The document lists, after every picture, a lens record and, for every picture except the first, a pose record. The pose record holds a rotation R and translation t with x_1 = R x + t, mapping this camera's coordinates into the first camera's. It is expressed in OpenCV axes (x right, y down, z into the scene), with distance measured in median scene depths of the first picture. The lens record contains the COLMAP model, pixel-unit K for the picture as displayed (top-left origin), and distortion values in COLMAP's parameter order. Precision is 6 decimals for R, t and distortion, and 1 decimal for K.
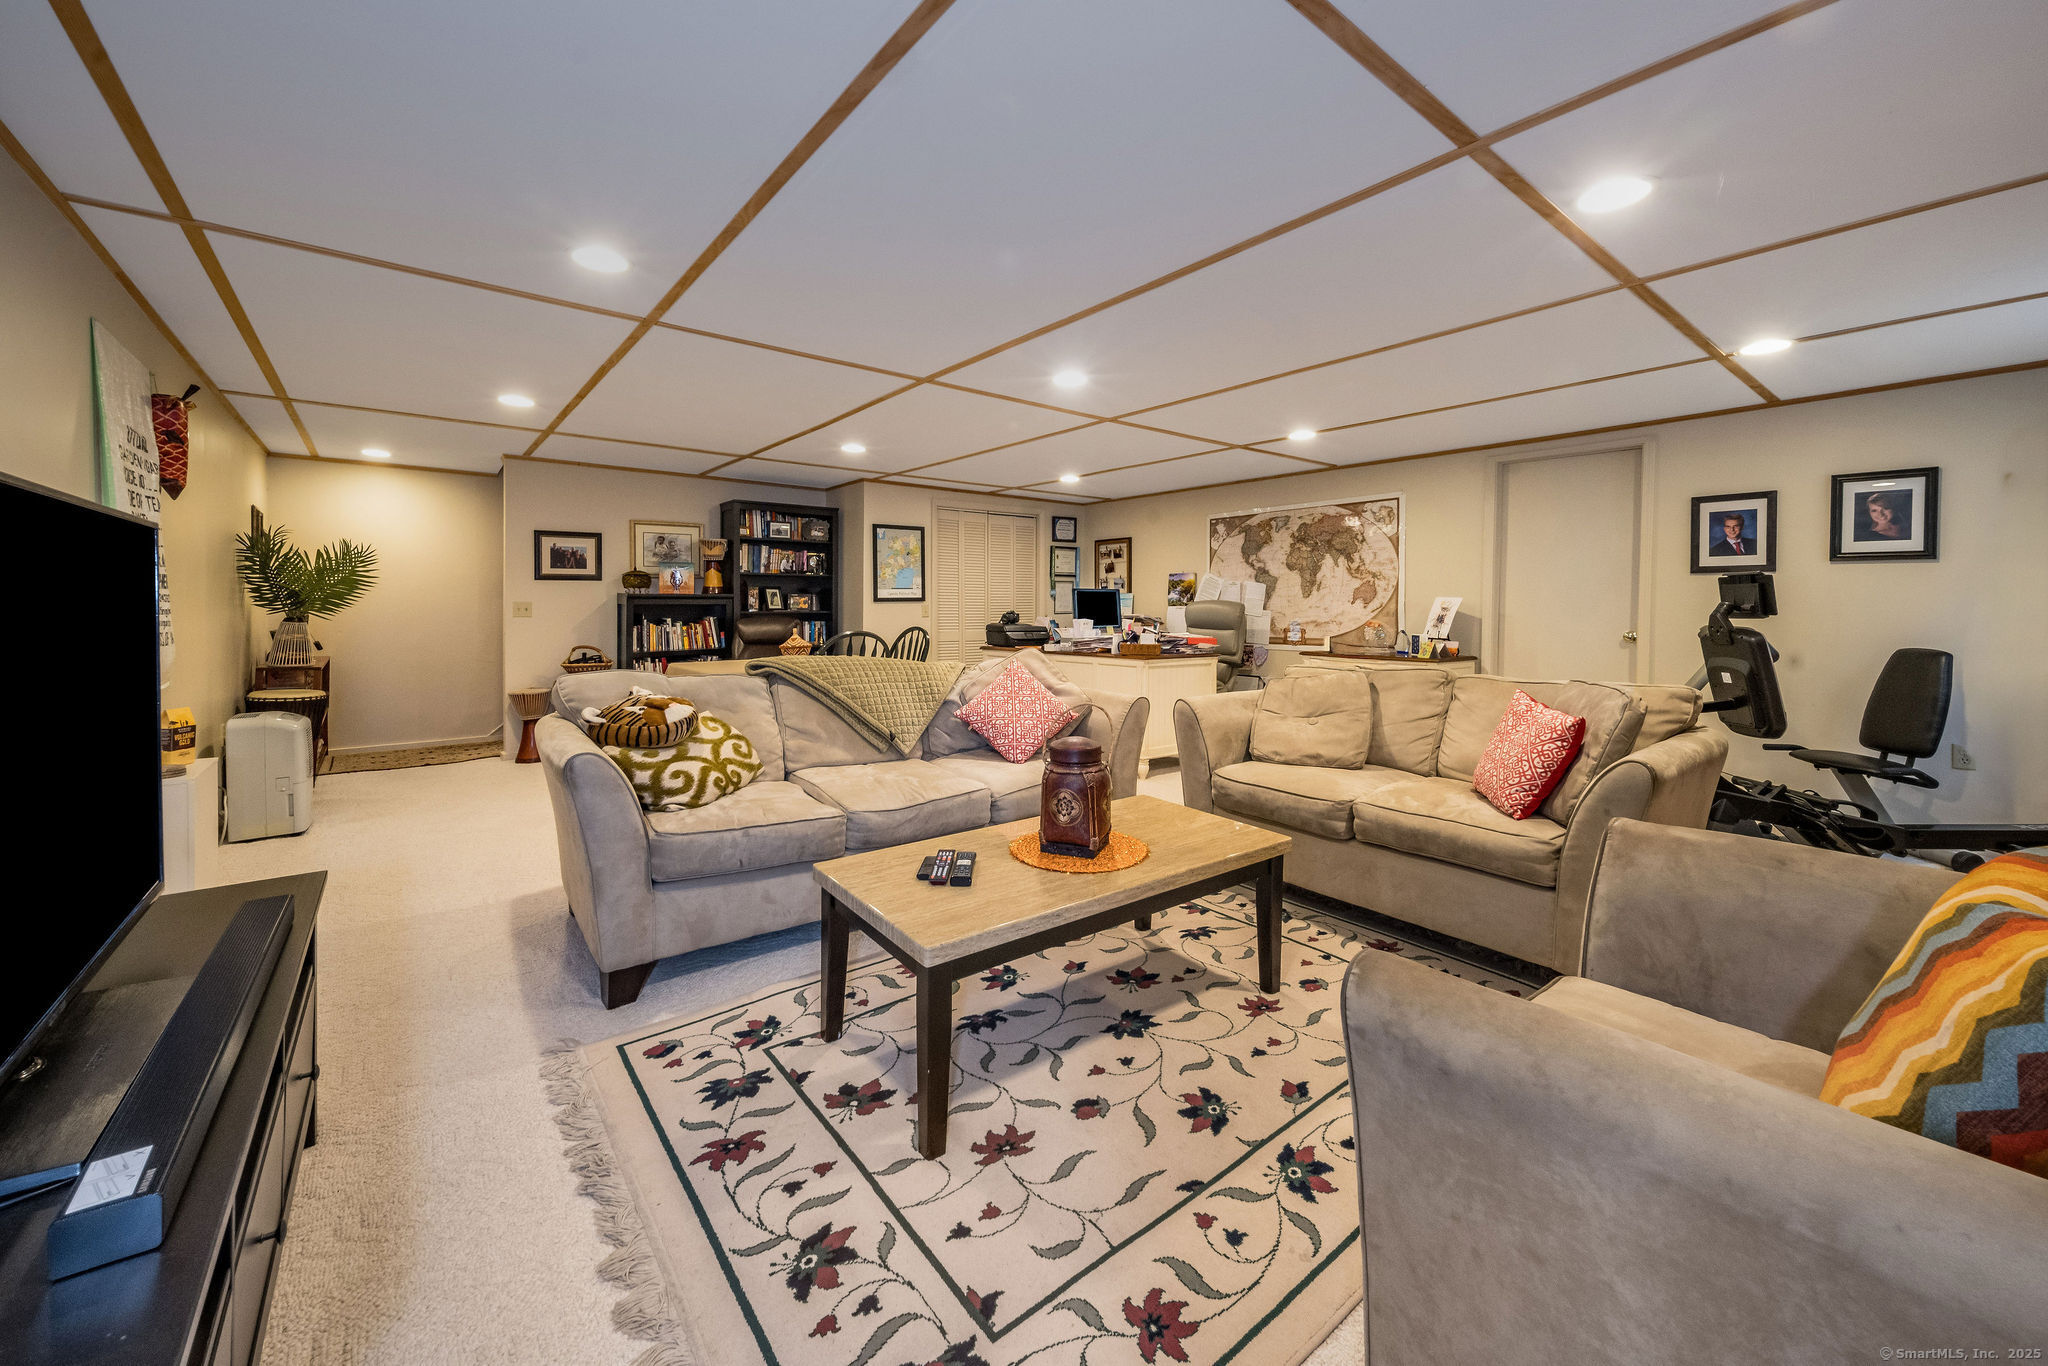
lens RADIAL K [[779.6, 0, 1024.2], [0, 779.6, 618.7], [0, 0, 1]] dist [-0.000775, -0.000496]
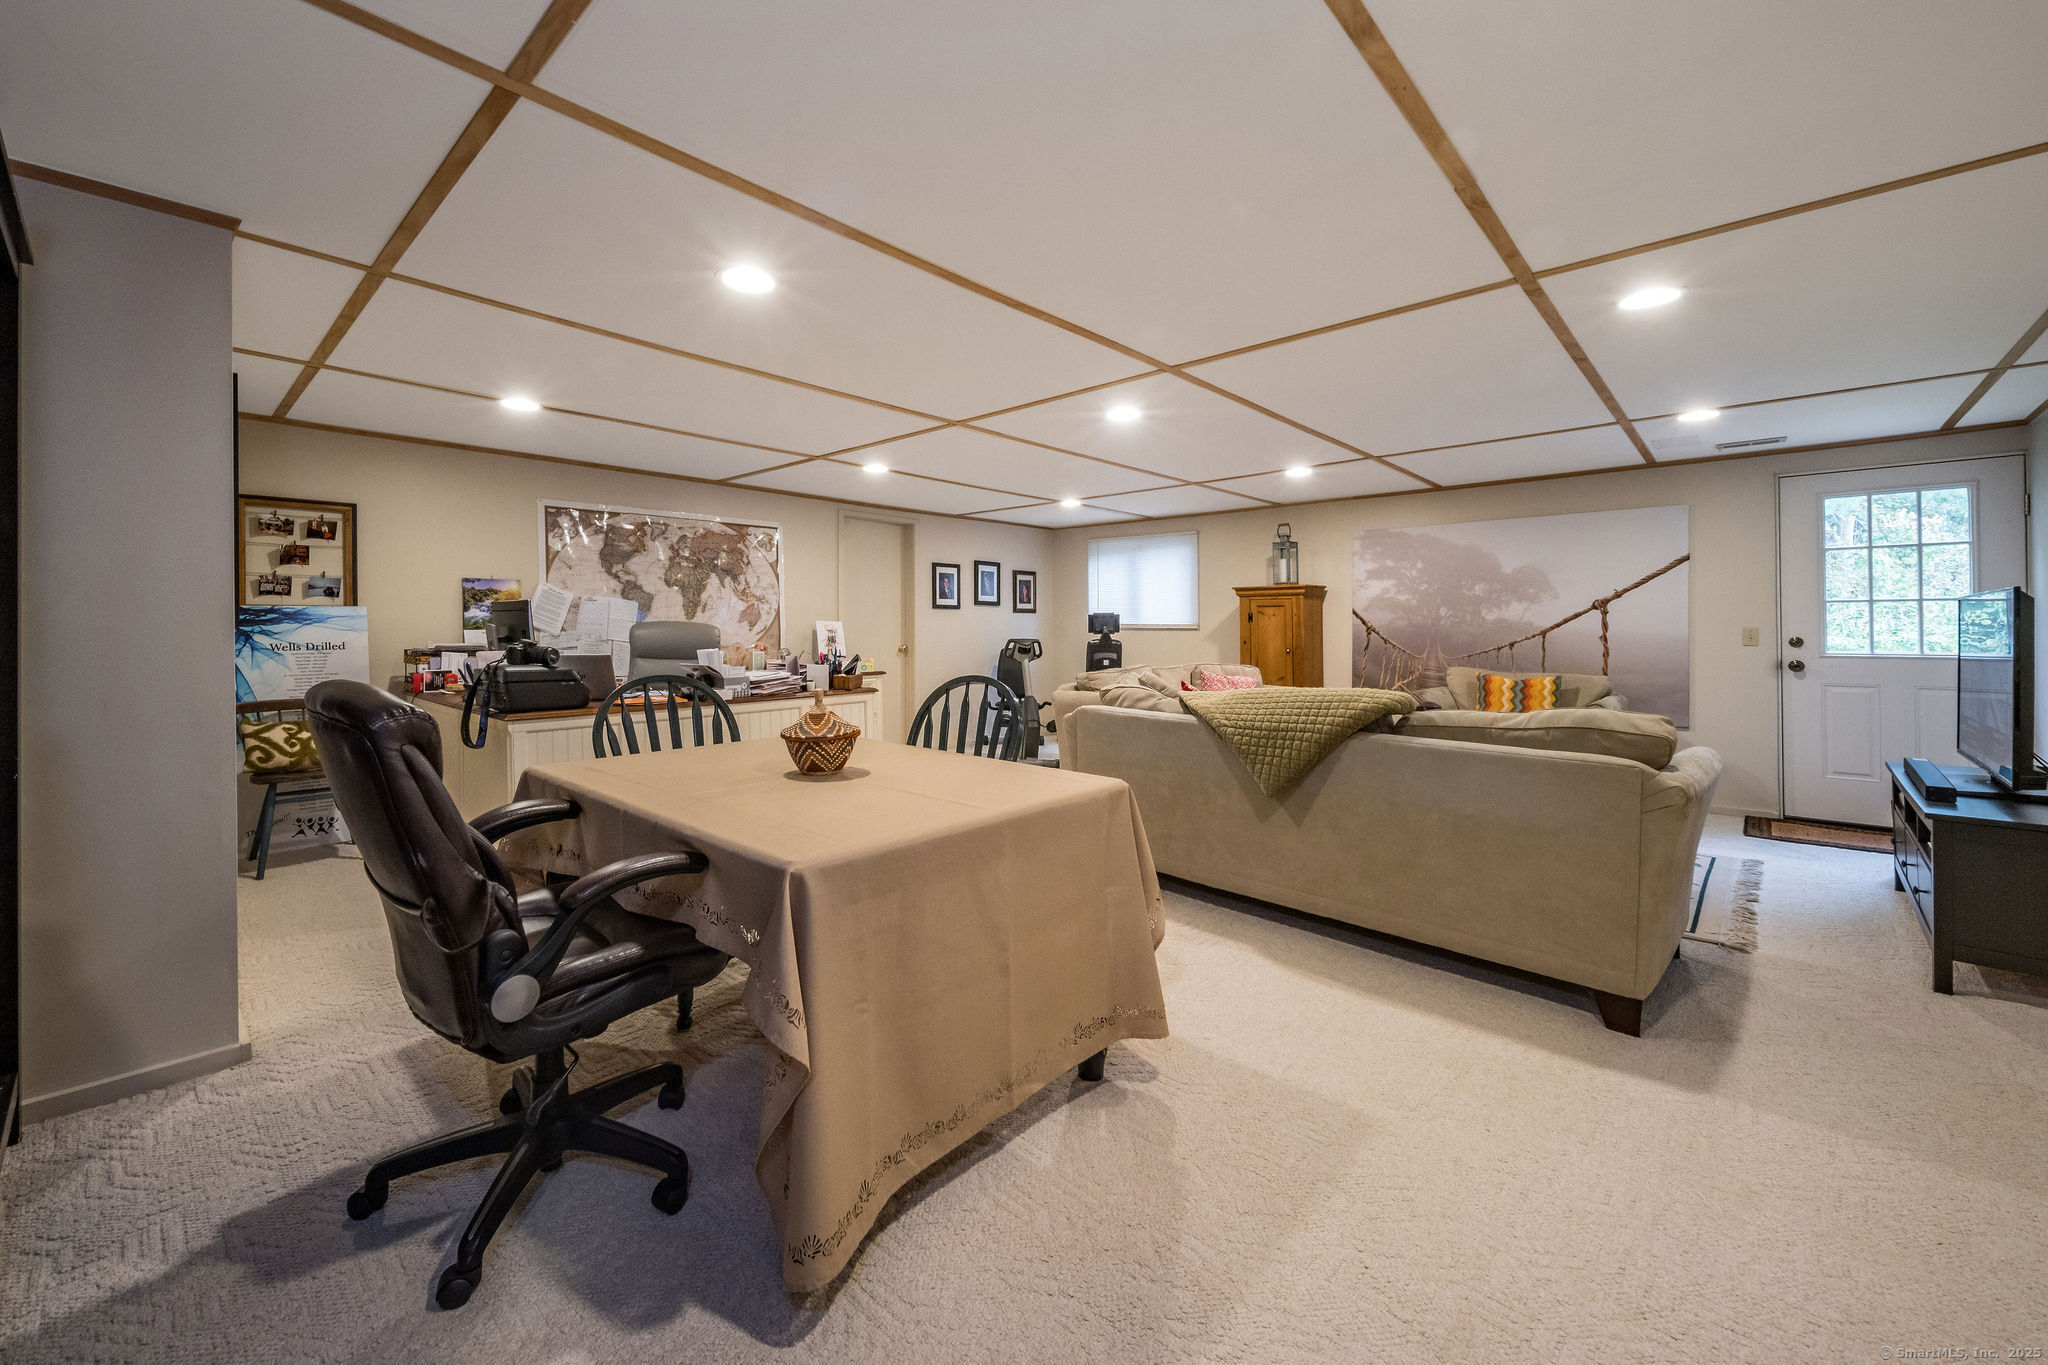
lens RADIAL K [[779.6, 0, 993.6], [0, 779.6, 625.5], [0, 0, 1]] dist [-0.000775, -0.000496]
pose [[-0.109540, 0.001861, 0.993981, -0.569717], [0.016610, 0.999862, -0.000041, -0.014508], [-0.993844, 0.016505, -0.109556, 0.764763]]
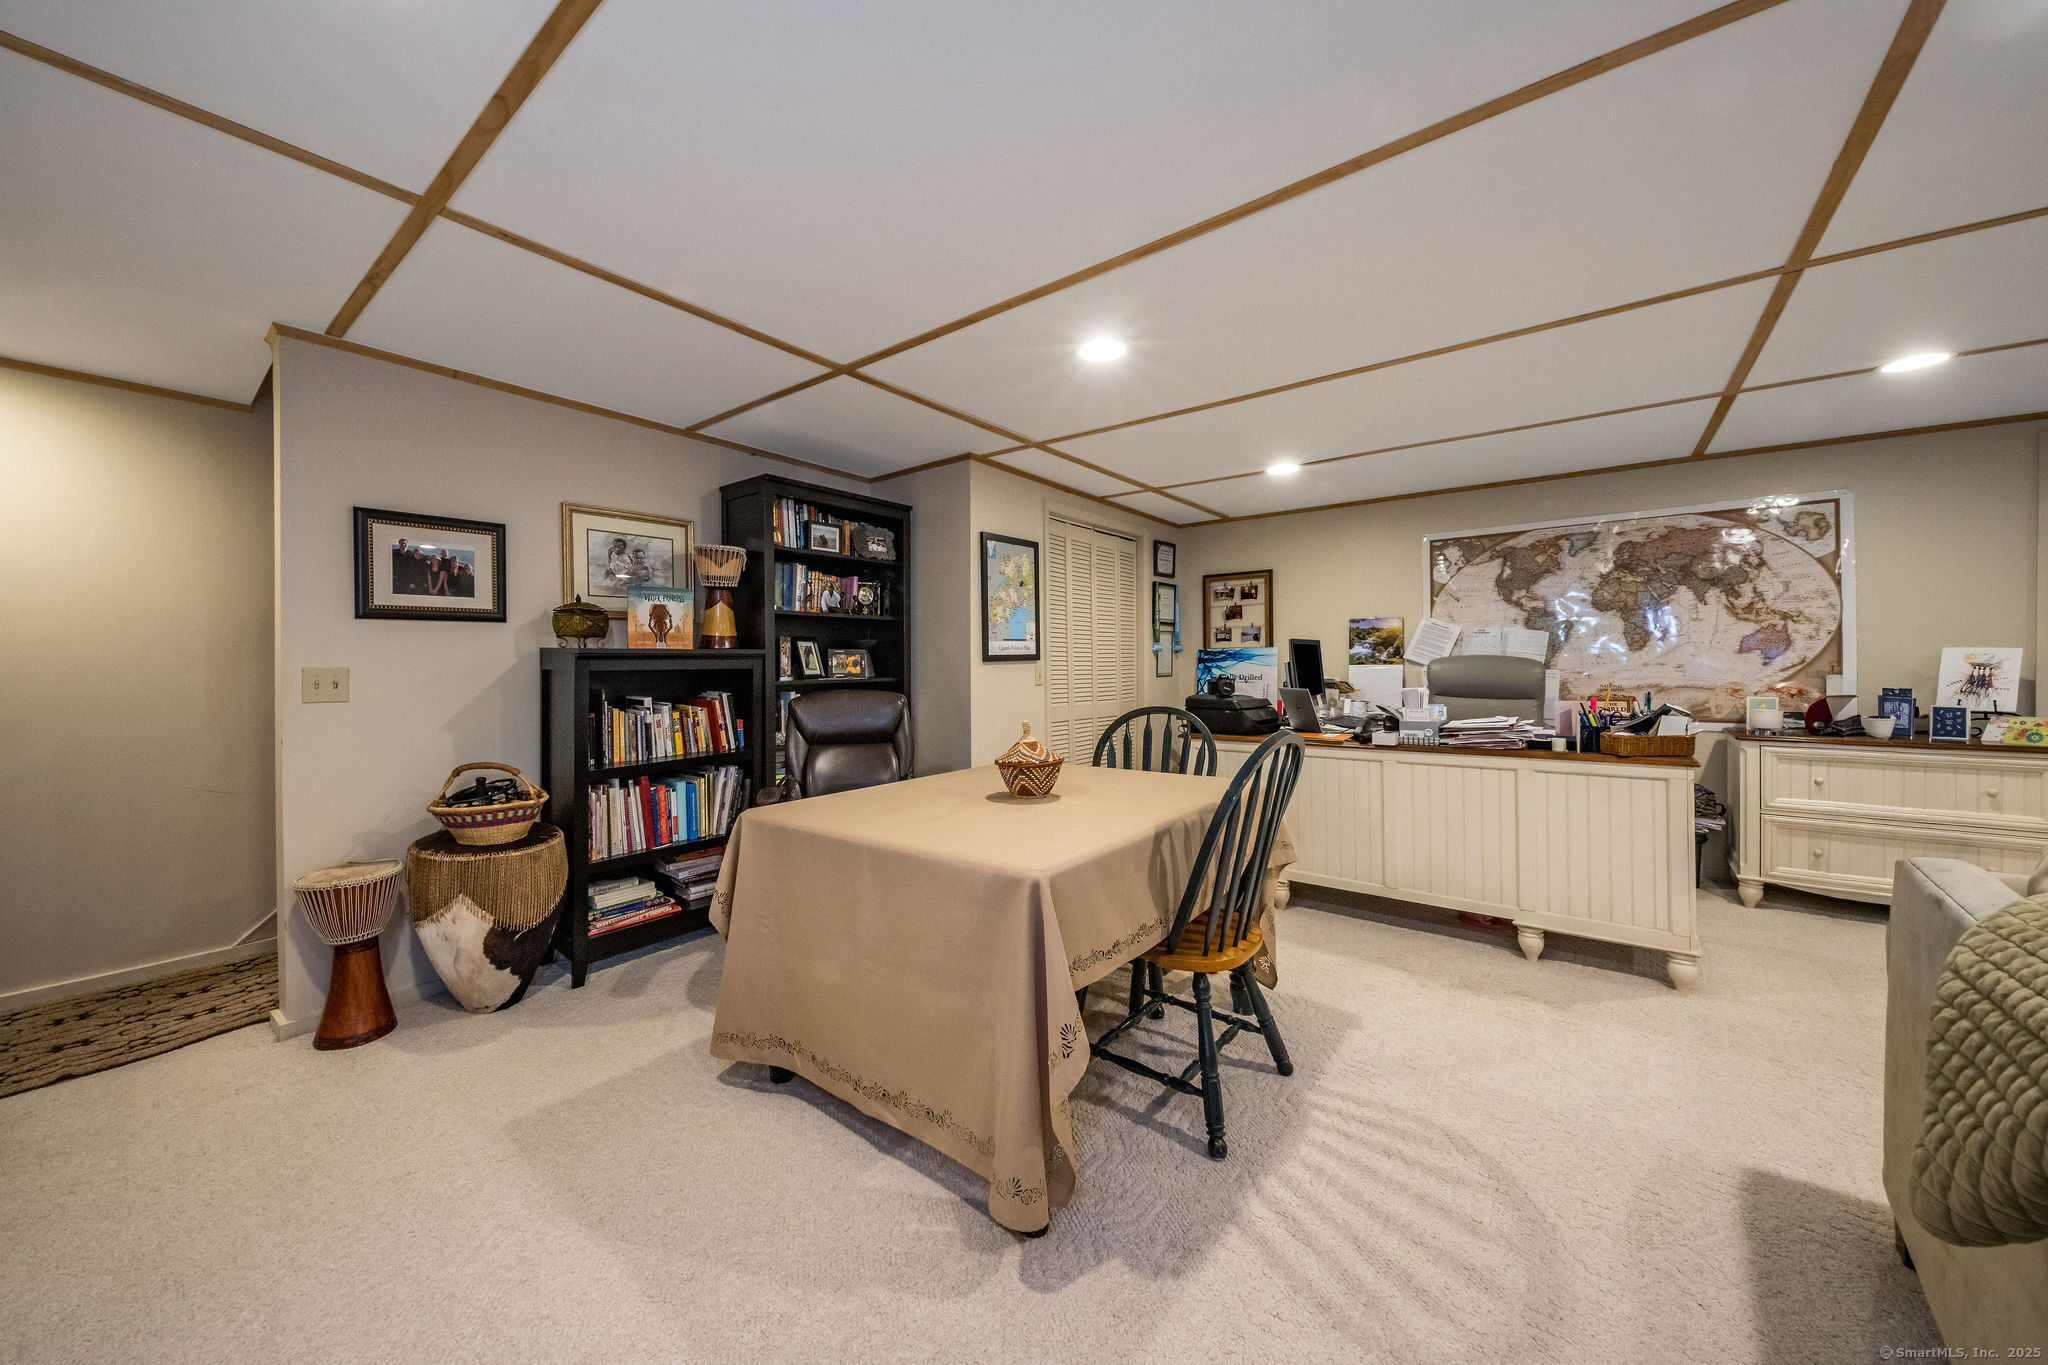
lens RADIAL K [[779.6, 0, 1016.8], [0, 779.6, 673.6], [0, 0, 1]] dist [-0.000775, -0.000496]
pose [[0.981857, -0.010747, 0.189319, -0.300260], [0.011635, 0.999926, -0.003578, -0.010570], [-0.189266, 0.005716, 0.981909, 0.431899]]
